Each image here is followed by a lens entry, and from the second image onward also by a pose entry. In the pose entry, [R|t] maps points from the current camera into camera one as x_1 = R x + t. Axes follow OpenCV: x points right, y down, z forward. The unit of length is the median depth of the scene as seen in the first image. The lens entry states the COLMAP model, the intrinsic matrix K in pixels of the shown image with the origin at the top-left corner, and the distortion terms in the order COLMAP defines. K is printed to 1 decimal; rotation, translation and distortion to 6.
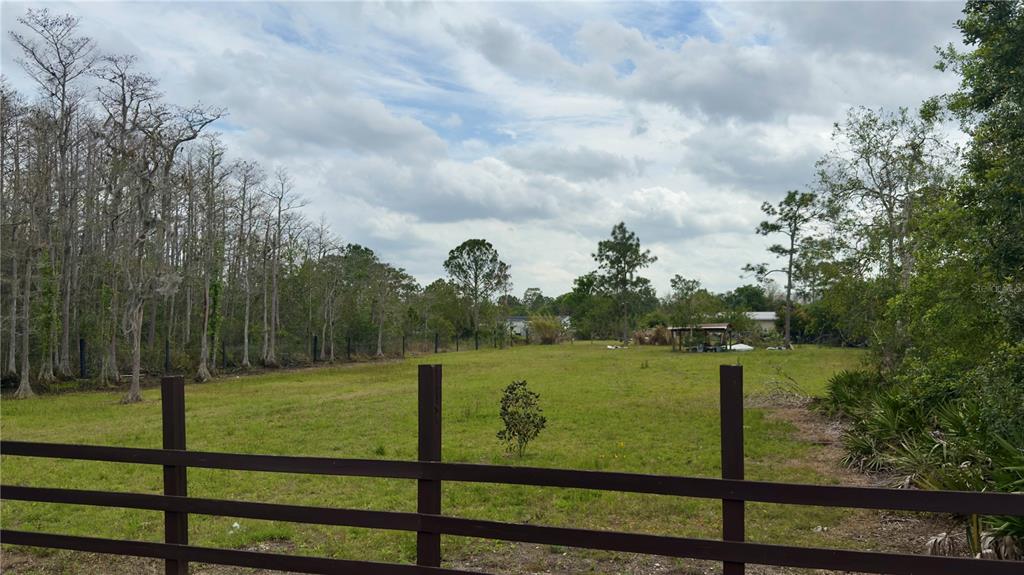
lens RADIAL K [[846.2, 0, 506.4], [0, 846.2, 289.8], [0, 0, 1]] dist [0.127341, -0.211182]
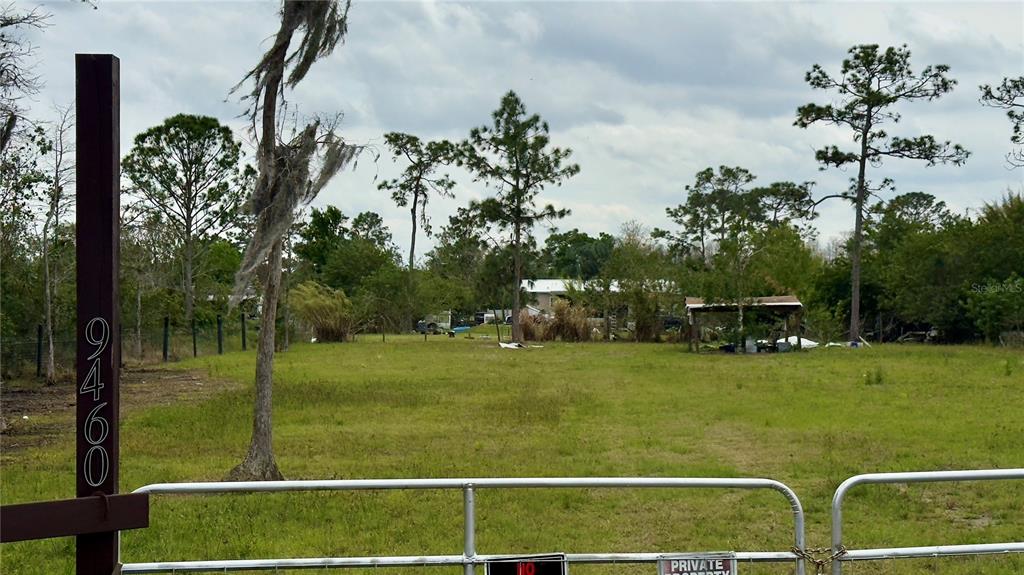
lens RADIAL K [[1646.3, 0, 507.5], [0, 1646.3, 290.2], [0, 0, 1]] dist [0.137359, 0.000000]
pose [[0.949307, 0.005244, 0.314307, -0.690873], [-0.014817, 0.999496, 0.028078, 0.033328], [-0.314002, -0.031312, 0.948906, 0.375798]]
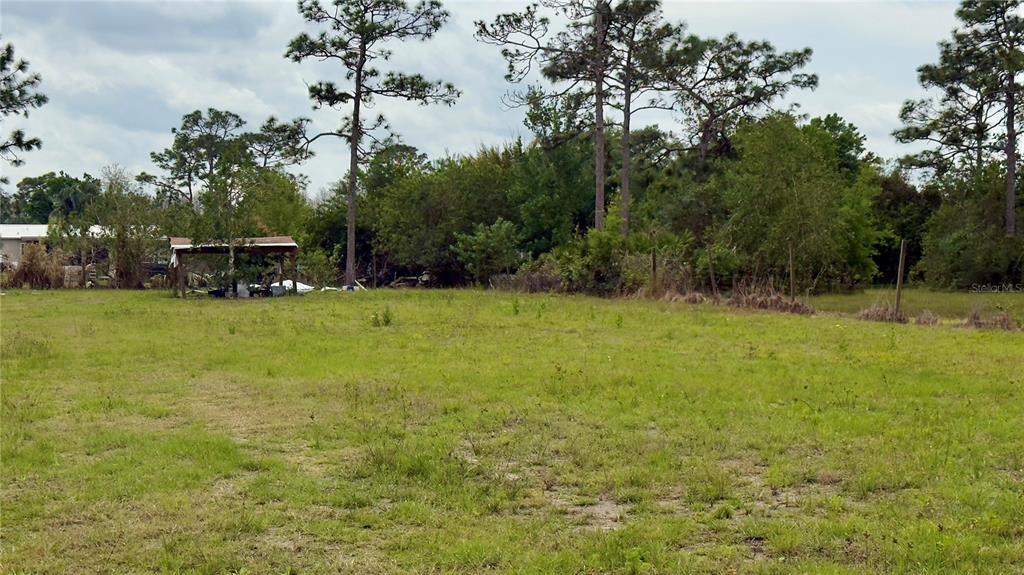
lens RADIAL K [[1600.6, 0, 522.6], [0, 1600.6, 288.7], [0, 0, 1]] dist [0.153572, 0.000000]
pose [[0.801902, -0.010686, 0.597359, -0.565169], [-0.023991, 0.998458, 0.050067, 0.063884], [-0.596973, -0.054480, 0.800409, 0.637293]]
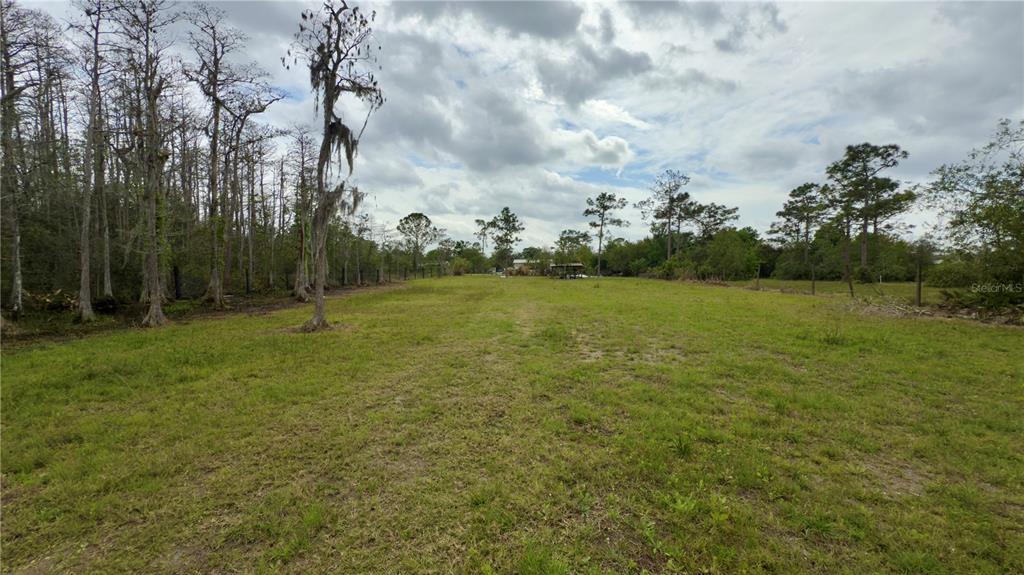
lens RADIAL K [[413.9, 0, 513.7], [0, 413.9, 290.1], [0, 0, 1]] dist [-0.000158, 0.001171]
pose [[0.953494, -0.009953, 0.301248, -0.457333], [-0.018717, 0.995571, 0.092134, 0.058193], [-0.300830, -0.093487, 0.949084, 0.657054]]
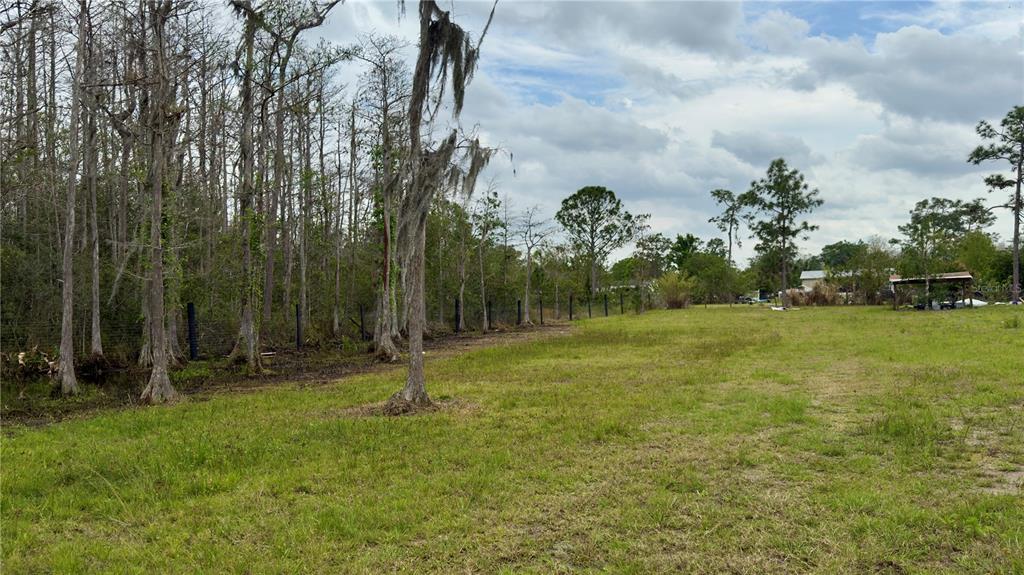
lens RADIAL K [[846.2, 0, 507.0], [0, 846.2, 290.3], [0, 0, 1]] dist [0.127341, -0.211182]
pose [[0.999391, -0.024612, -0.024745, -0.456840], [0.025402, 0.999161, 0.032131, 0.063725], [0.023933, -0.032740, 0.999177, 0.658834]]
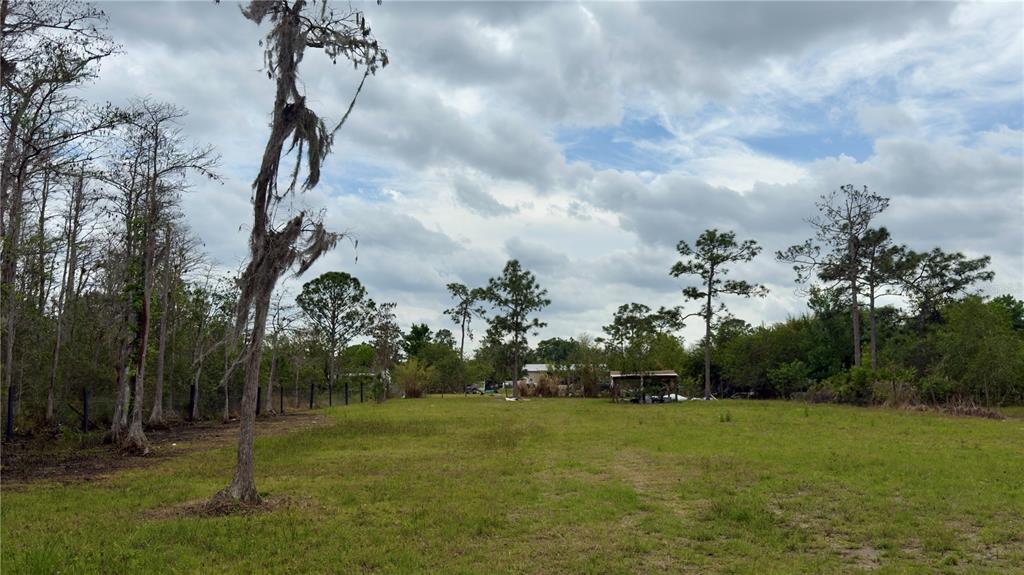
lens RADIAL K [[846.2, 0, 511.9], [0, 846.2, 288.9], [0, 0, 1]] dist [0.127341, -0.211182]
pose [[0.953256, 0.033433, 0.300309, -0.543073], [-0.012806, 0.997437, -0.070395, 0.060788], [-0.301893, 0.063258, 0.951241, 0.661959]]
